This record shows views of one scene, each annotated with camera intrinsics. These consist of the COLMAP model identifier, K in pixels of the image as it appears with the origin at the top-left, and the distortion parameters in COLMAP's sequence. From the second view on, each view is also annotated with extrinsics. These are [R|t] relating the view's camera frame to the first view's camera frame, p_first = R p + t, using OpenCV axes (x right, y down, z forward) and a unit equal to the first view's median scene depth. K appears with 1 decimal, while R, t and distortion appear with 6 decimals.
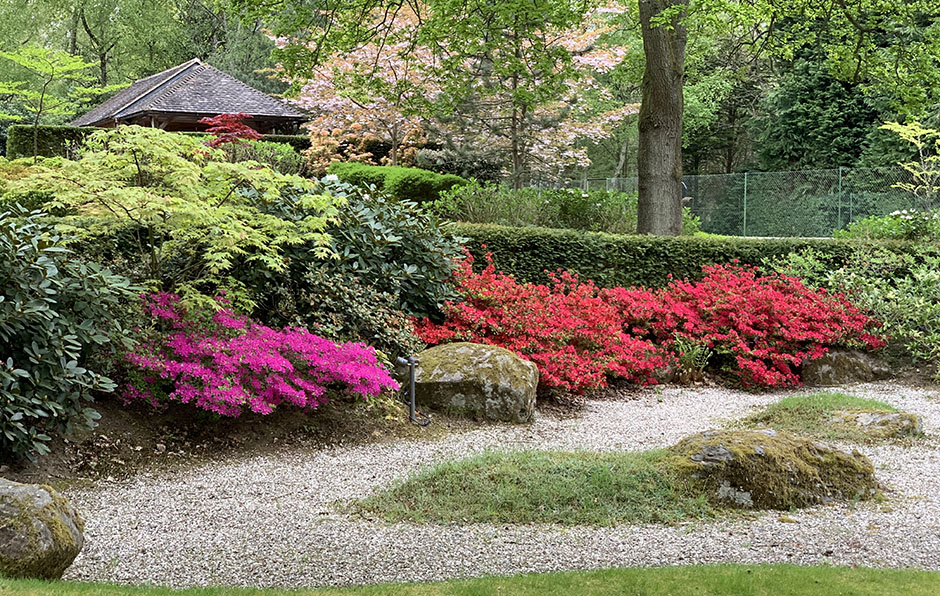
lens RADIAL K [[1453.2, 0, 467.5], [0, 1453.2, 294.7], [0, 0, 1]] dist [0.049788, 0.000000]
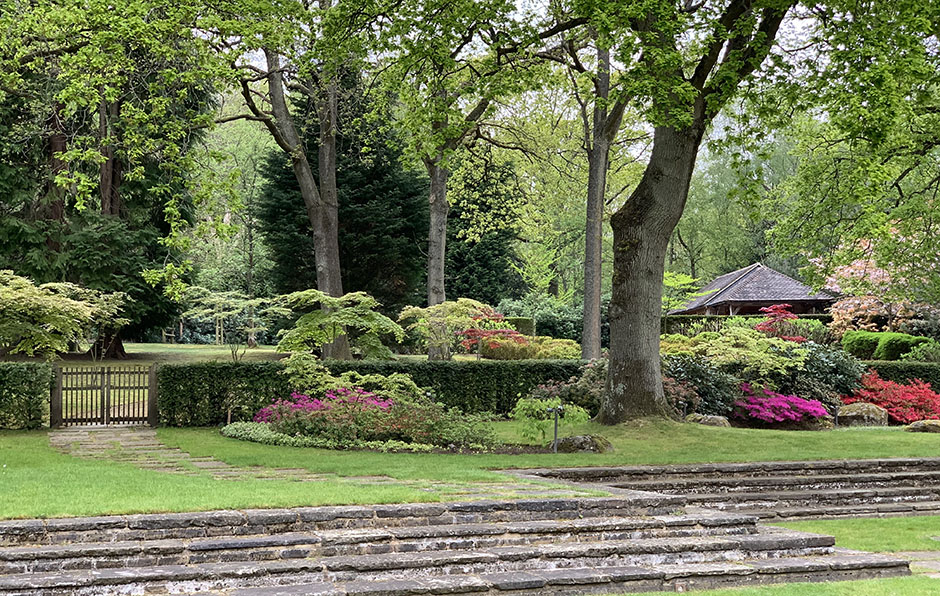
lens RADIAL K [[1453.2, 0, 470.1], [0, 1453.2, 293.3], [0, 0, 1]] dist [0.049788, 0.000000]
pose [[0.926999, -0.046932, -0.372117, 0.322301], [0.004105, 0.993350, -0.115057, 0.130944], [0.375042, 0.105130, 0.921027, -1.650664]]
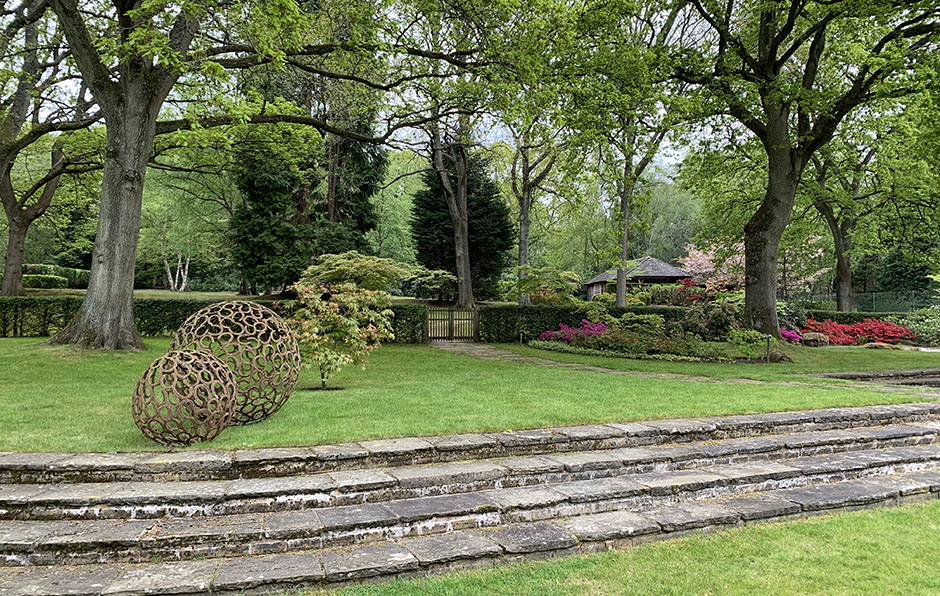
lens RADIAL K [[734.7, 0, 469.2], [0, 734.7, 289.9], [0, 0, 1]] dist [0.028051, -0.017521]
pose [[0.952125, -0.022042, -0.304913, -0.318630], [-0.005547, 0.995987, -0.089321, 0.112867], [0.305659, 0.086736, 0.948182, -1.615475]]
